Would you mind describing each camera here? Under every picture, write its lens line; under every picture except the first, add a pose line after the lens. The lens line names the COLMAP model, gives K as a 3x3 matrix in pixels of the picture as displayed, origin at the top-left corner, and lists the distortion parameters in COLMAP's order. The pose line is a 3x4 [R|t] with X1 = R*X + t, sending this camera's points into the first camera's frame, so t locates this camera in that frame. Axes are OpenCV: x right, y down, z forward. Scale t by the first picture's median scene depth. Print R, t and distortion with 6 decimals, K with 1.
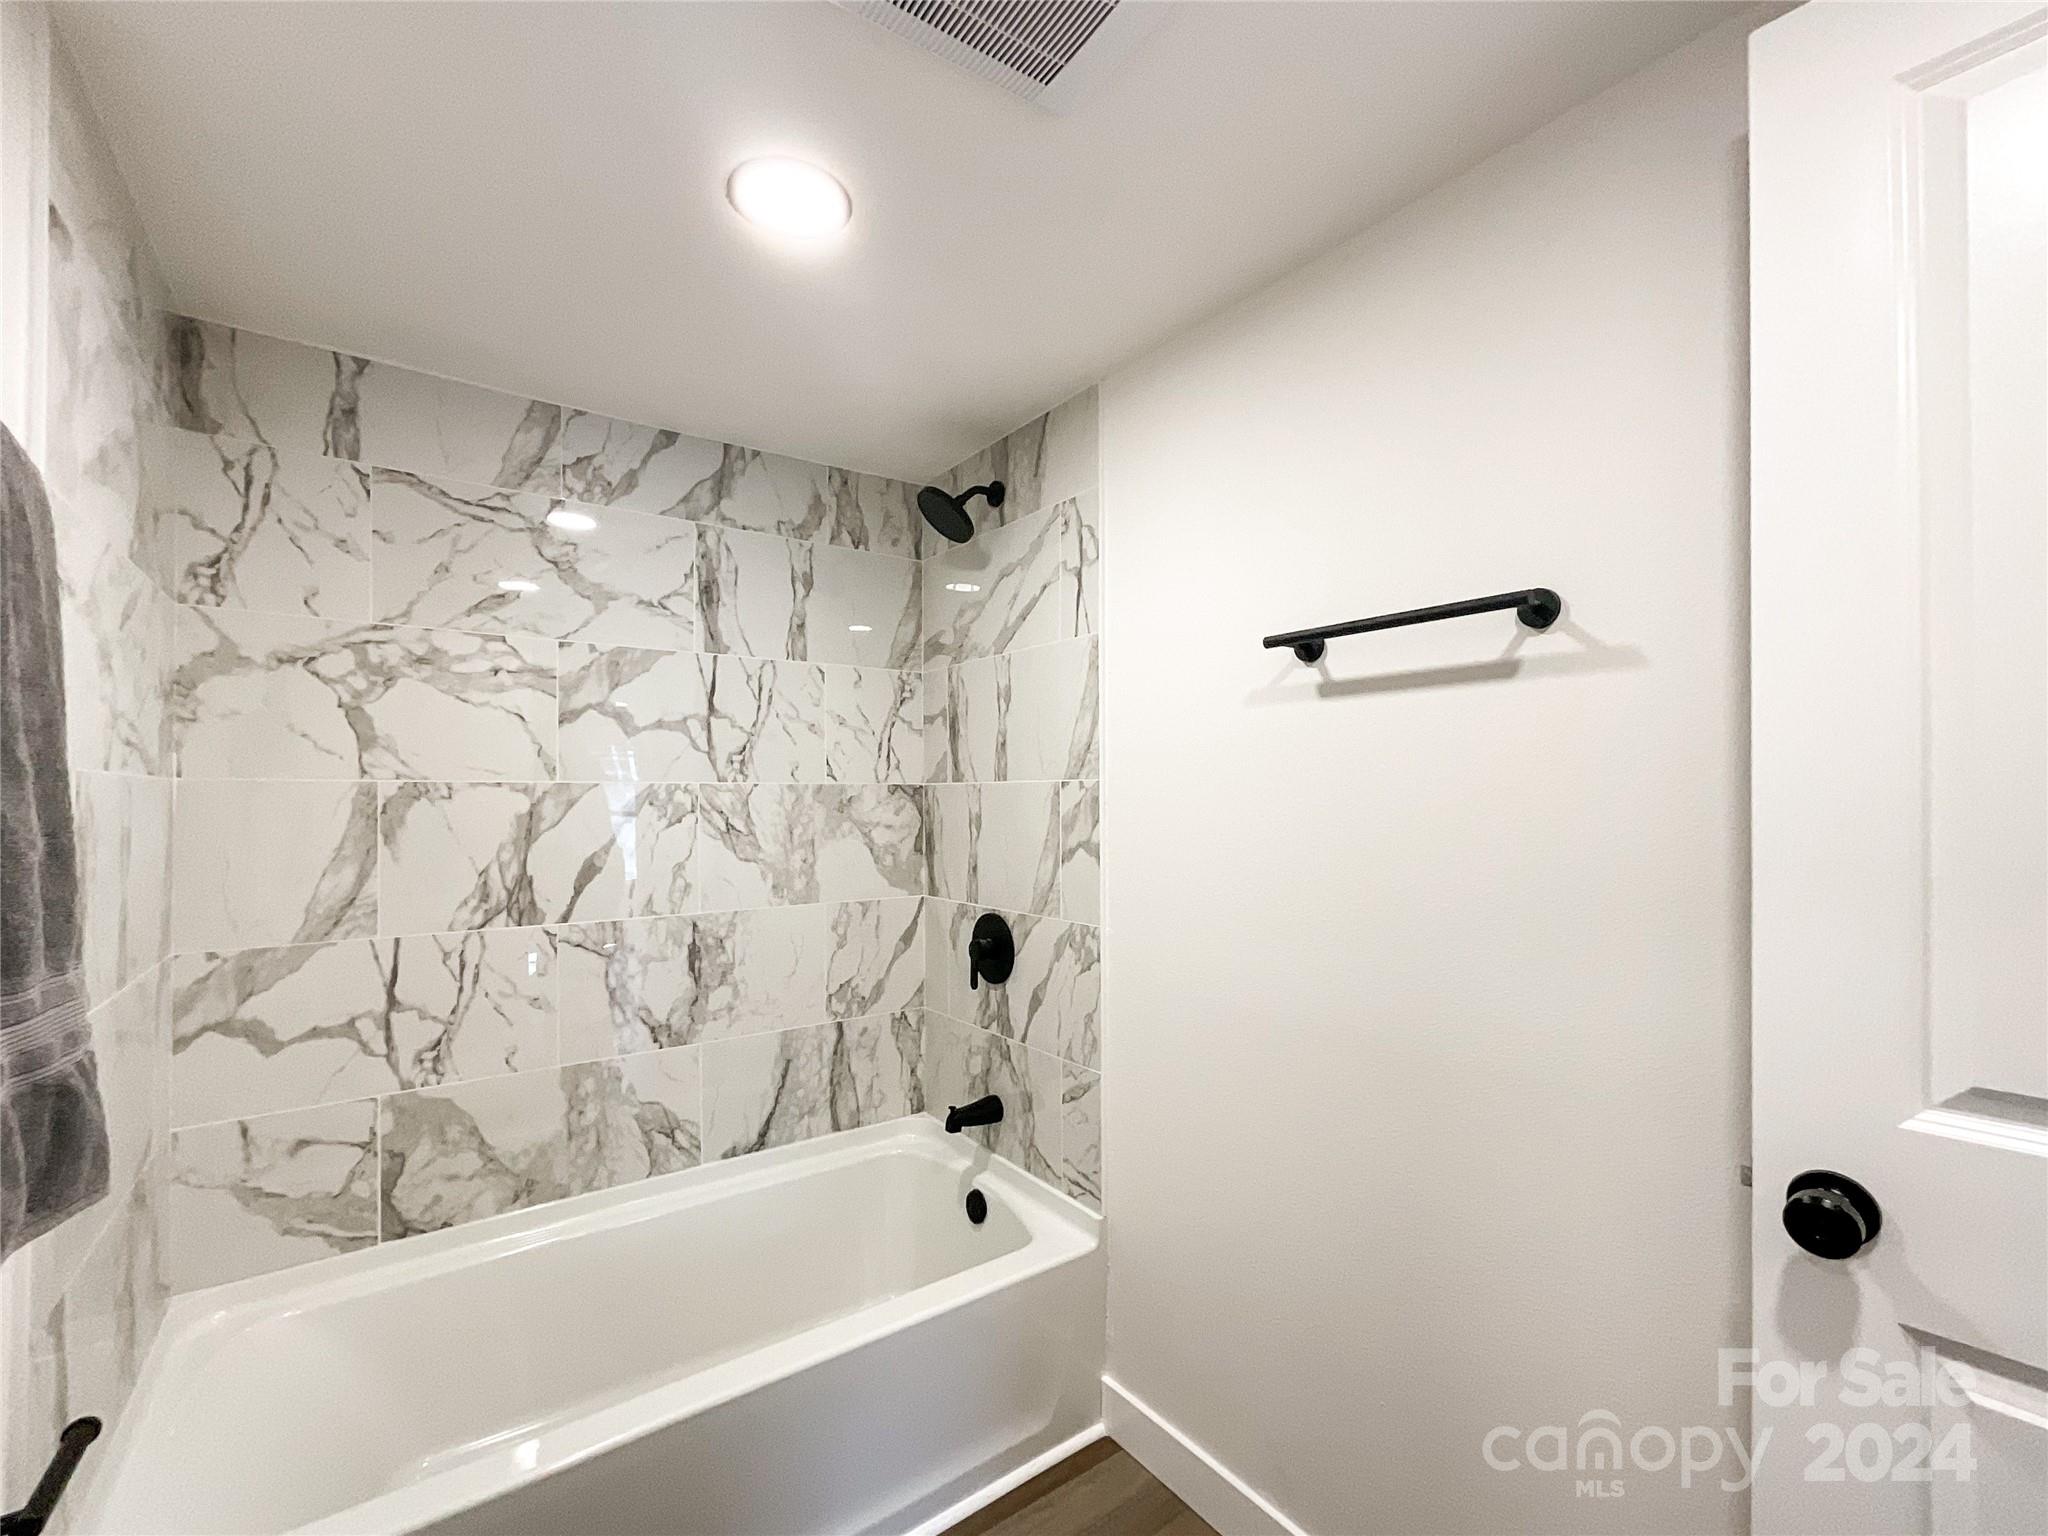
lens RADIAL K [[883.8, 0, 1037.8], [0, 883.8, 799.0], [0, 0, 1]] dist [-0.033955, 0.023020]
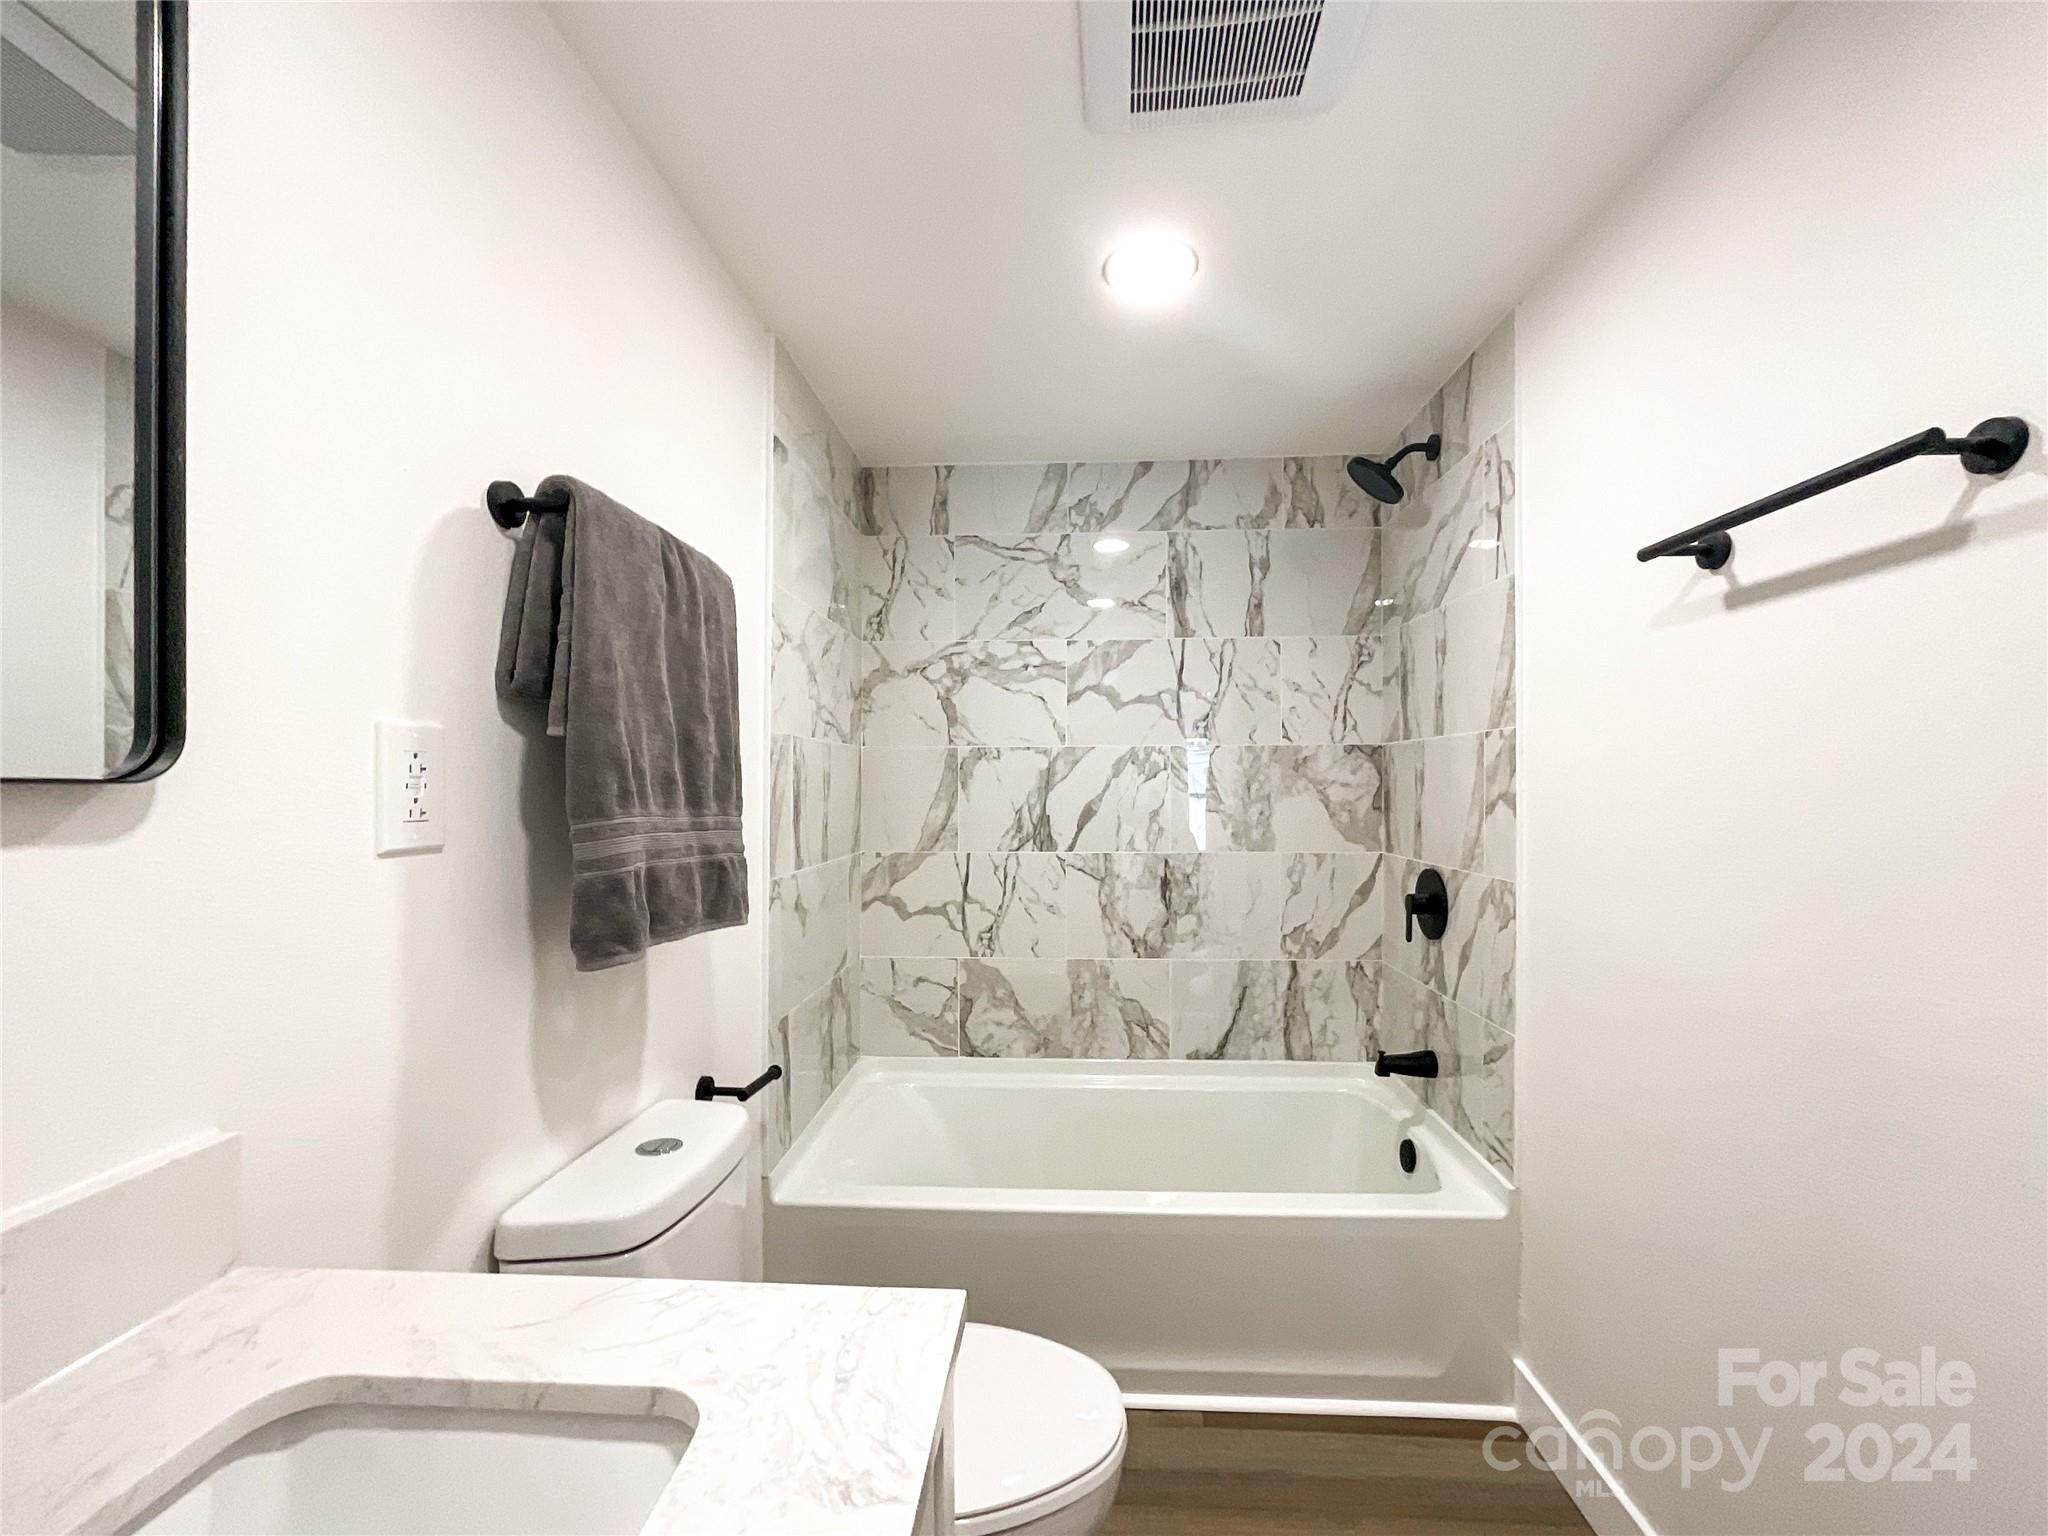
lens RADIAL K [[850.8, 0, 1026.8], [0, 850.8, 791.0], [0, 0, 1]] dist [-0.014442, 0.000137]
pose [[0.765654, 0.006296, -0.643222, 0.241648], [-0.001001, 0.999963, 0.008597, 0.037966], [0.643252, -0.005938, 0.765632, -0.032683]]
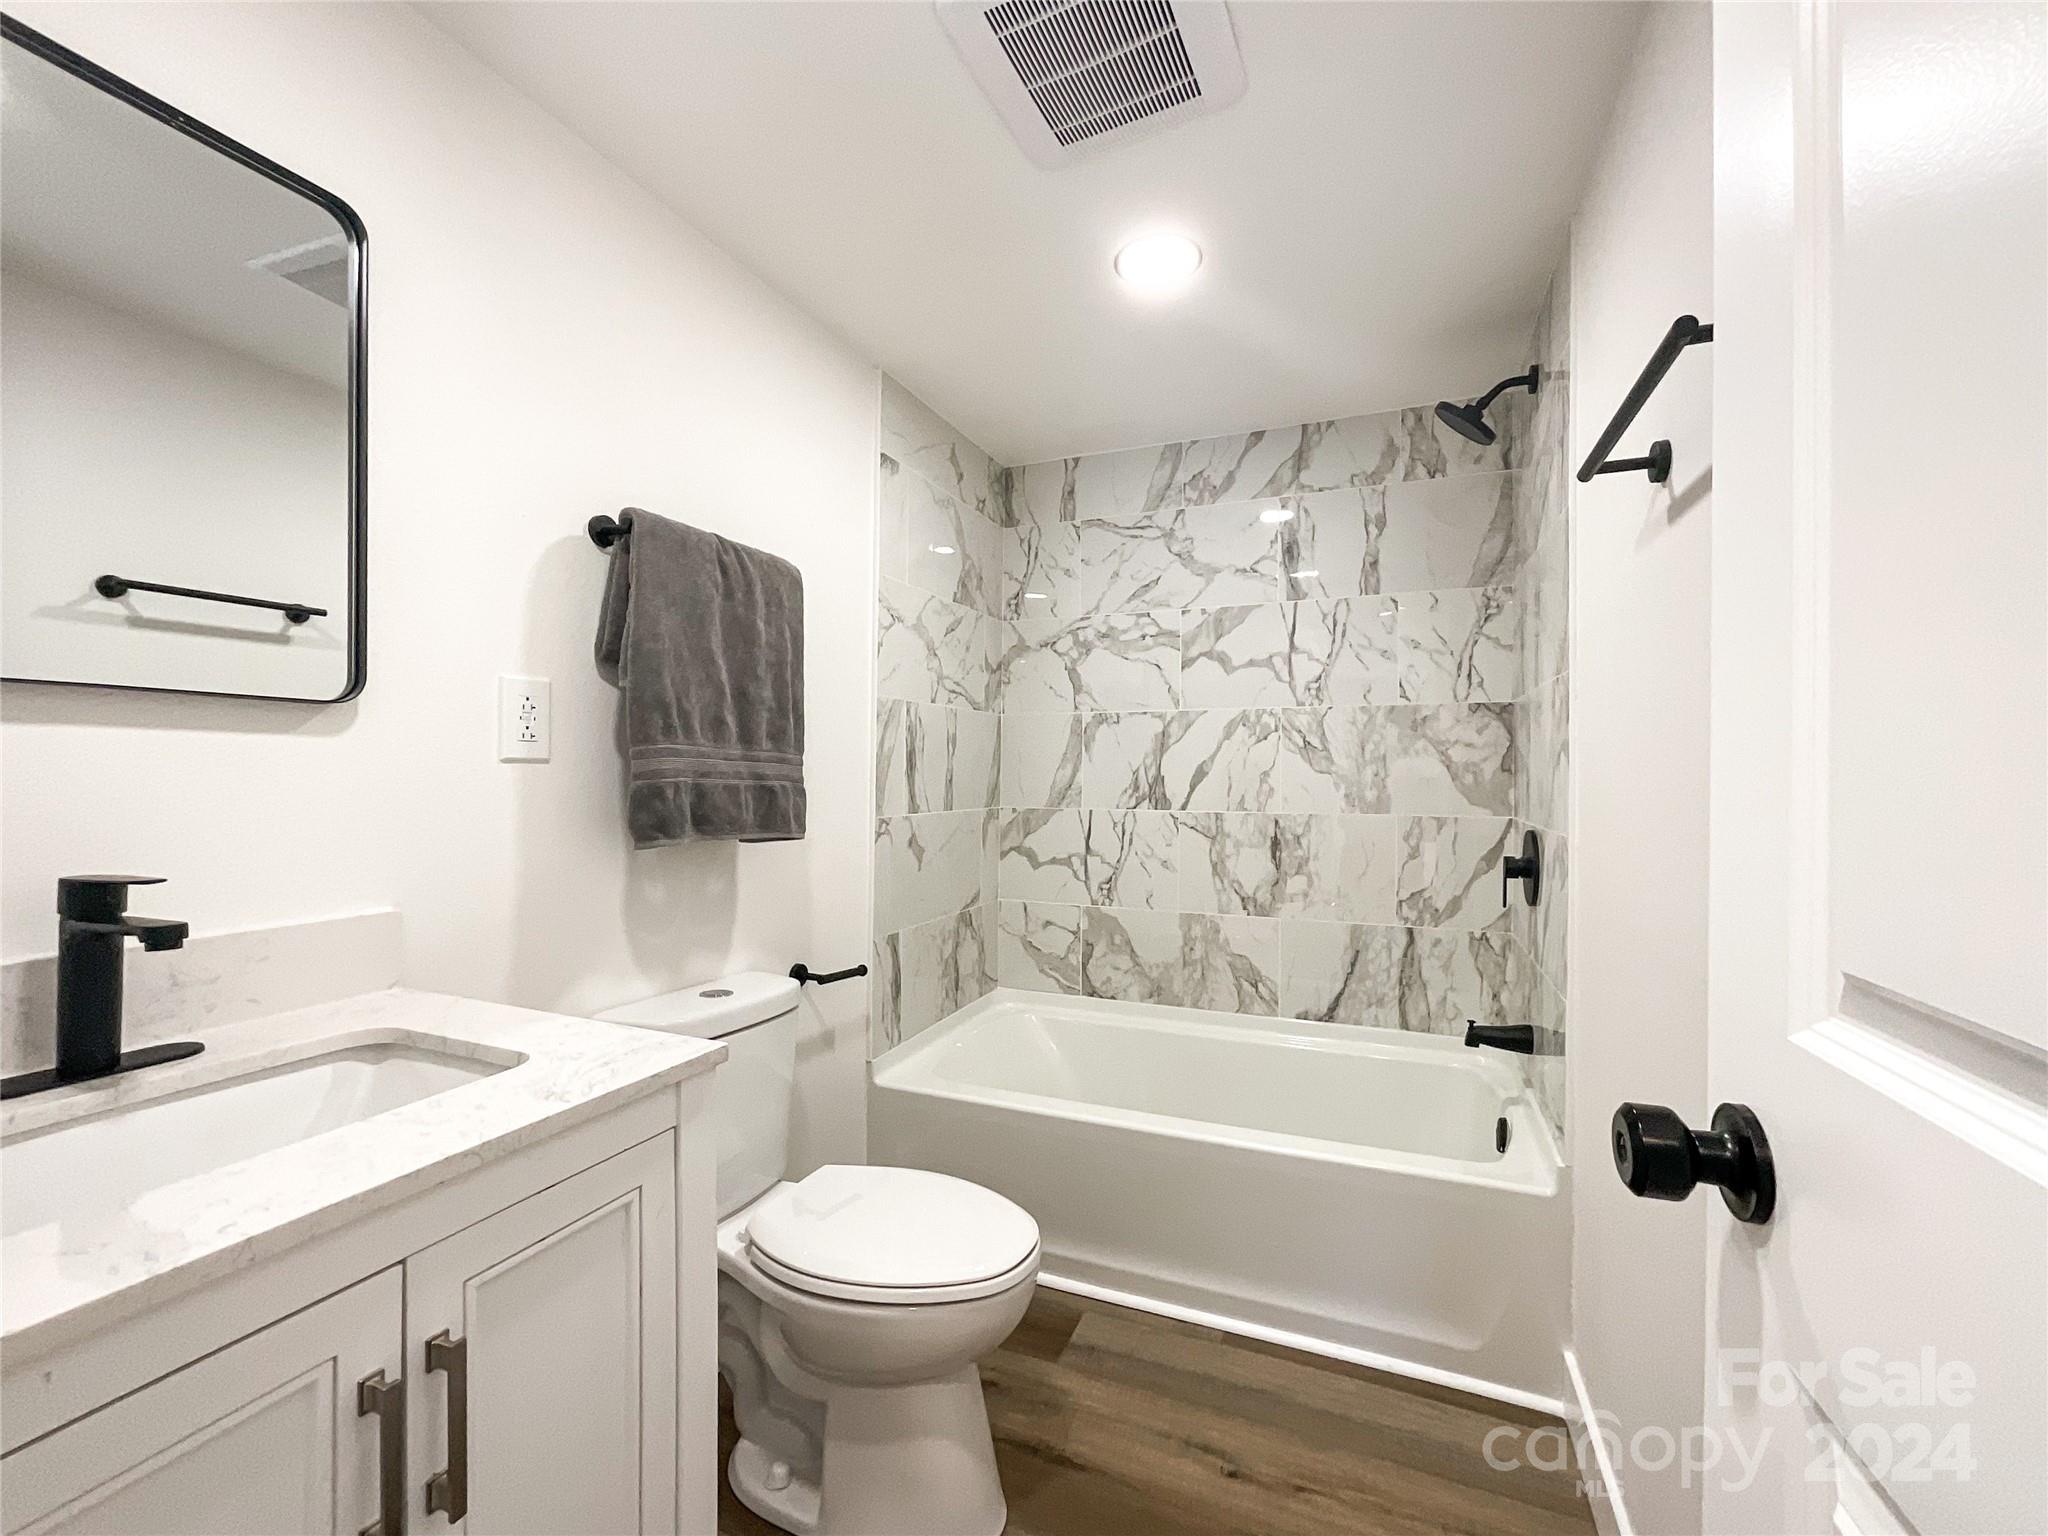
lens RADIAL K [[839.0, 0, 1024.5], [0, 839.0, 774.8], [0, 0, 1]] dist [-0.020352, -0.000091]
pose [[0.503530, 0.009111, -0.863930, 0.493176], [-0.006596, 0.999956, 0.006701, 0.077272], [0.863953, 0.002324, 0.503567, 0.105455]]
